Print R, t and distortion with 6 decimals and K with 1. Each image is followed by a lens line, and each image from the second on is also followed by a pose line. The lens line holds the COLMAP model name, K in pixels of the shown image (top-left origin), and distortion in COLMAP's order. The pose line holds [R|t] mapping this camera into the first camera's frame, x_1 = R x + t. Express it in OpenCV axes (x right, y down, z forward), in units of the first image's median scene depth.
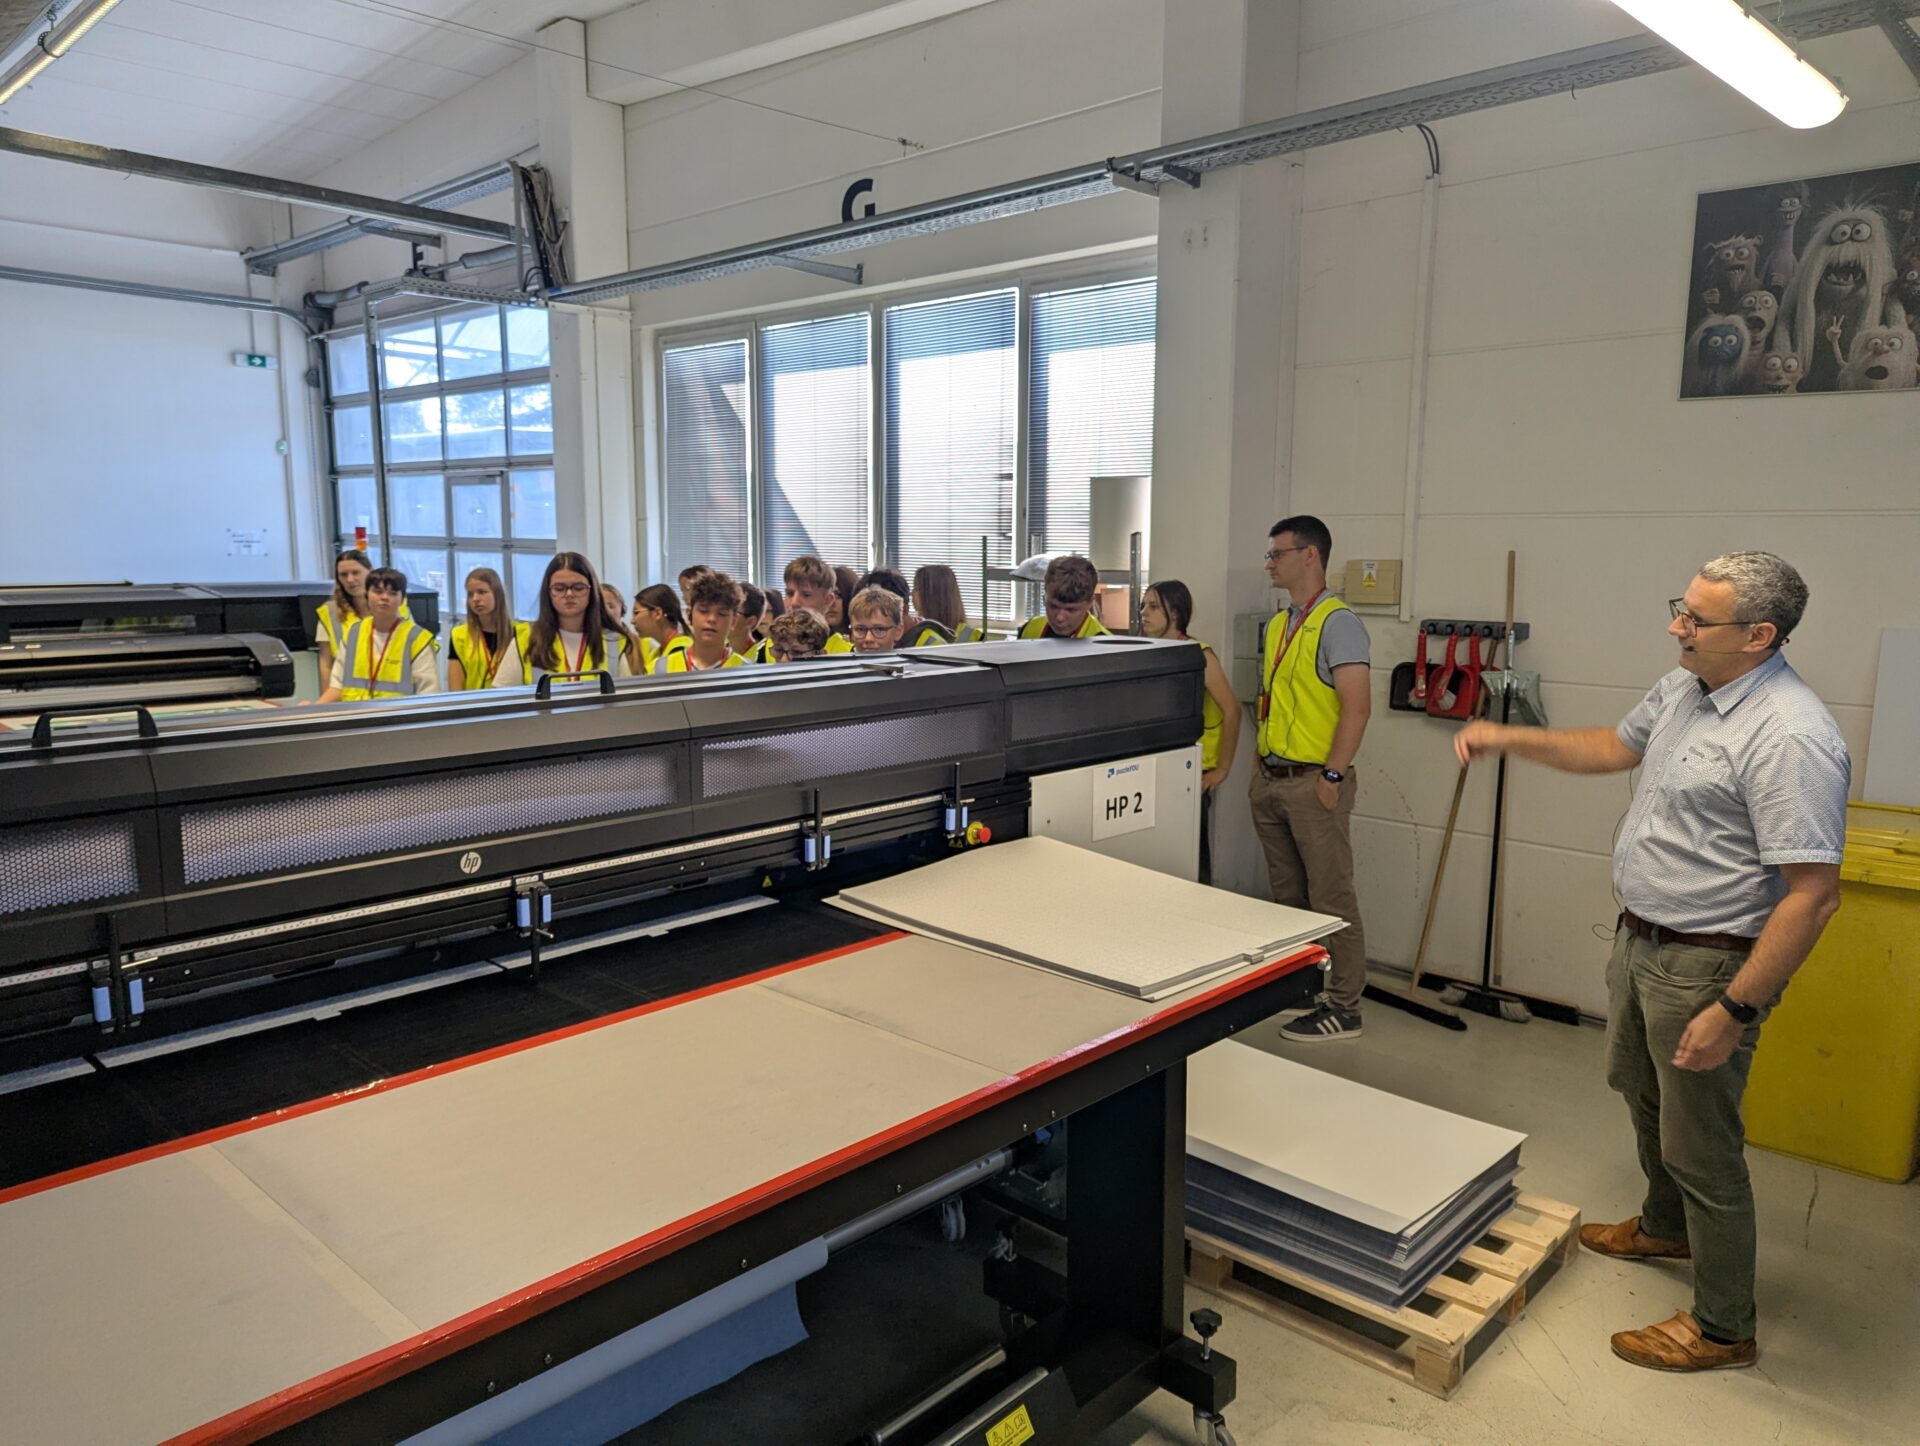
lens RADIAL K [[1342.8, 0, 957.8], [0, 1342.8, 731.2], [0, 0, 1]] dist [0.025020, -0.000336]
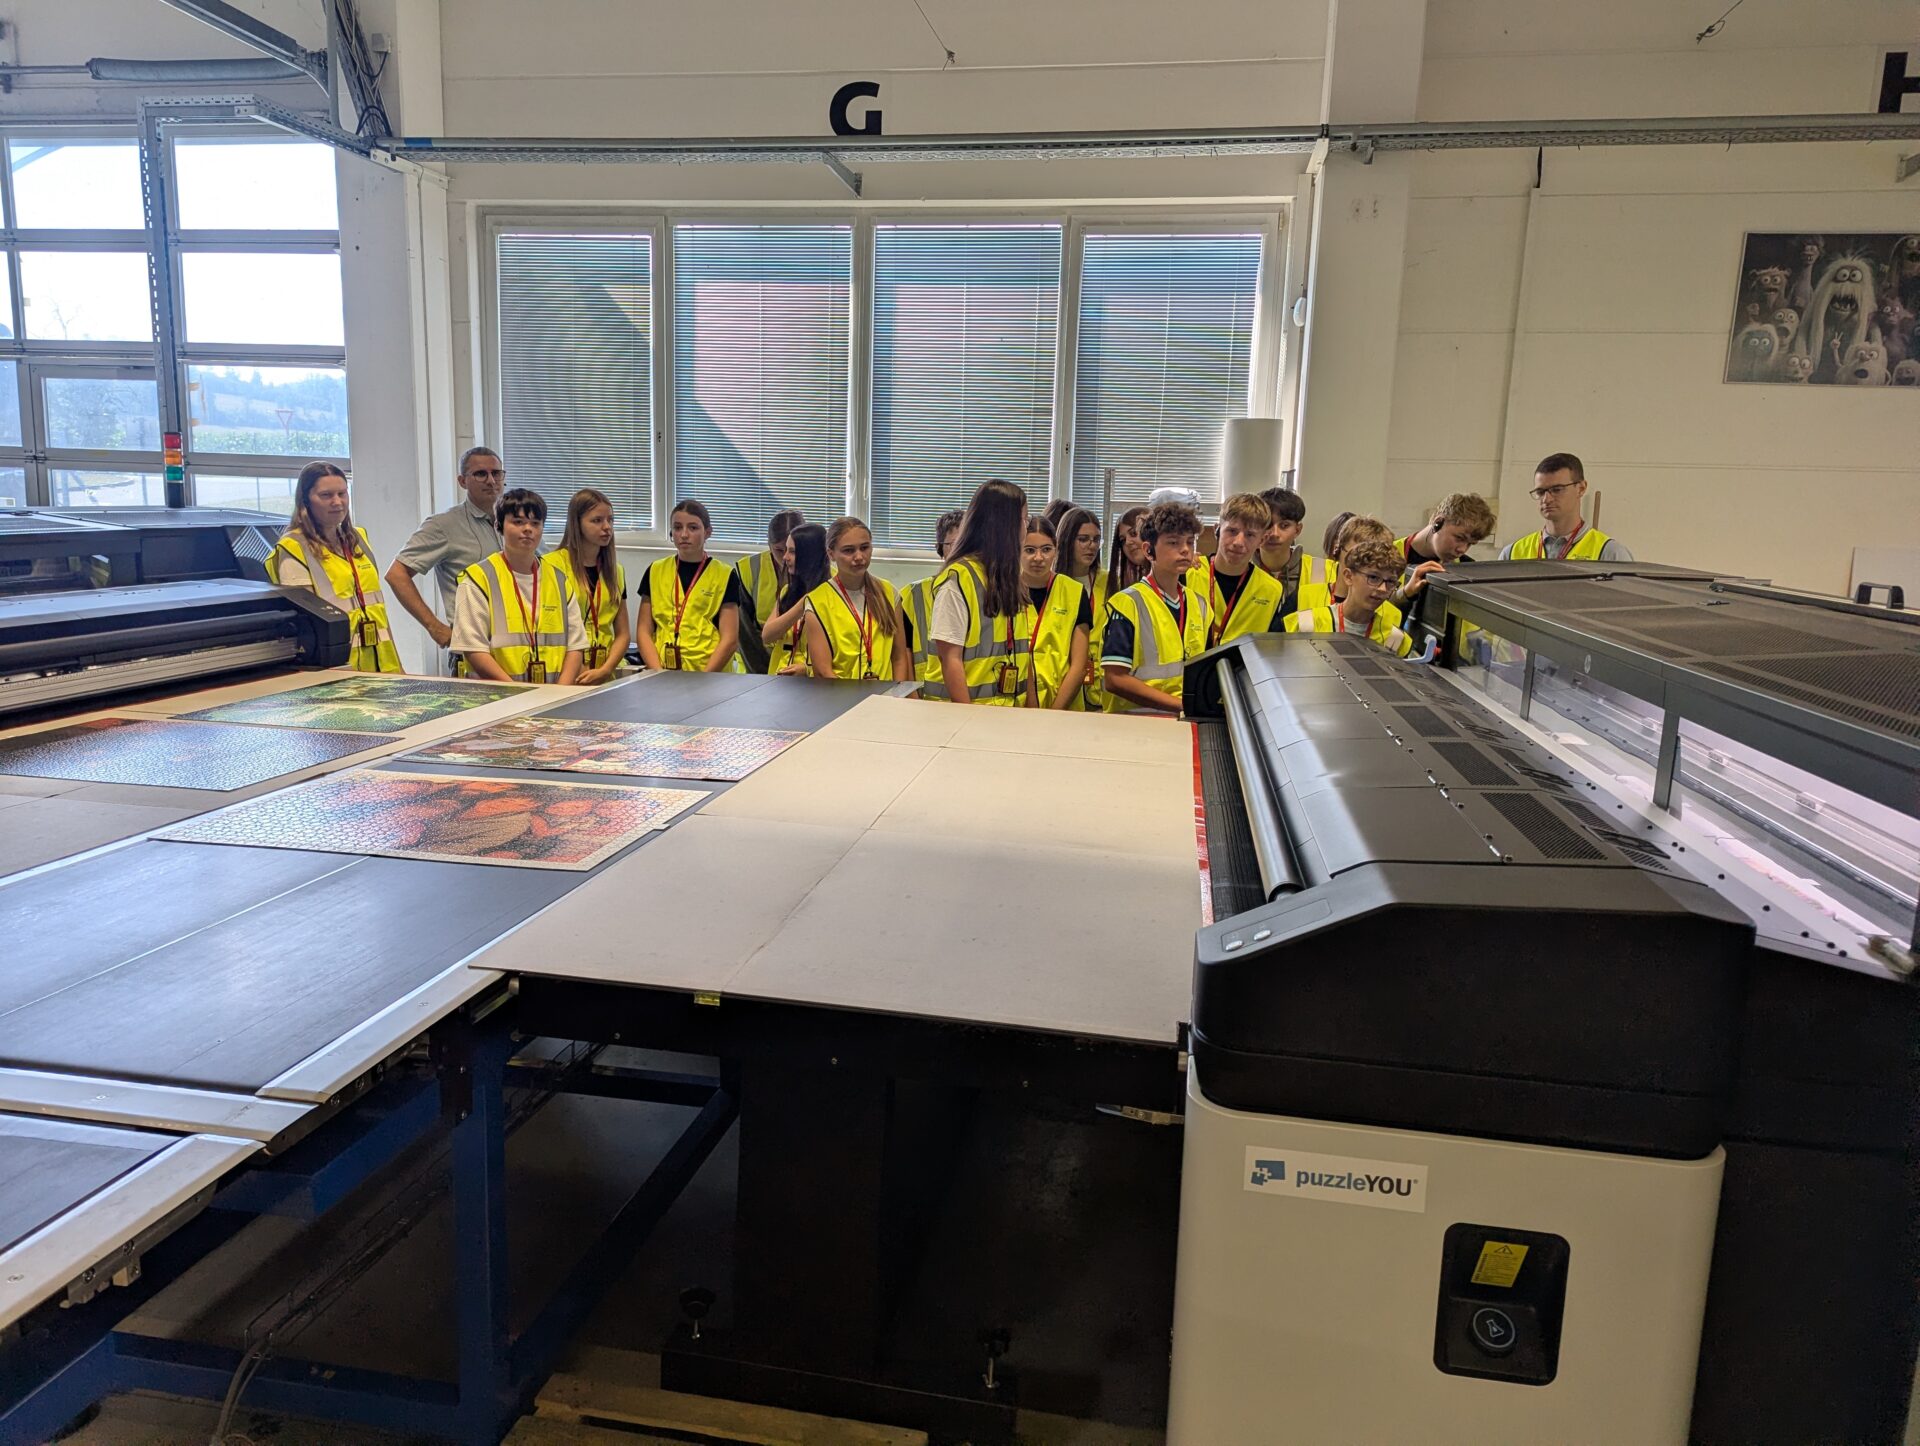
lens RADIAL K [[1342.8, 0, 954.3], [0, 1342.8, 716.2], [0, 0, 1]] dist [0.025020, -0.000336]
pose [[0.831464, -0.074078, 0.550618, -0.914535], [0.057453, 0.997222, 0.047405, -0.018672], [-0.552601, -0.007781, 0.833410, 0.292499]]
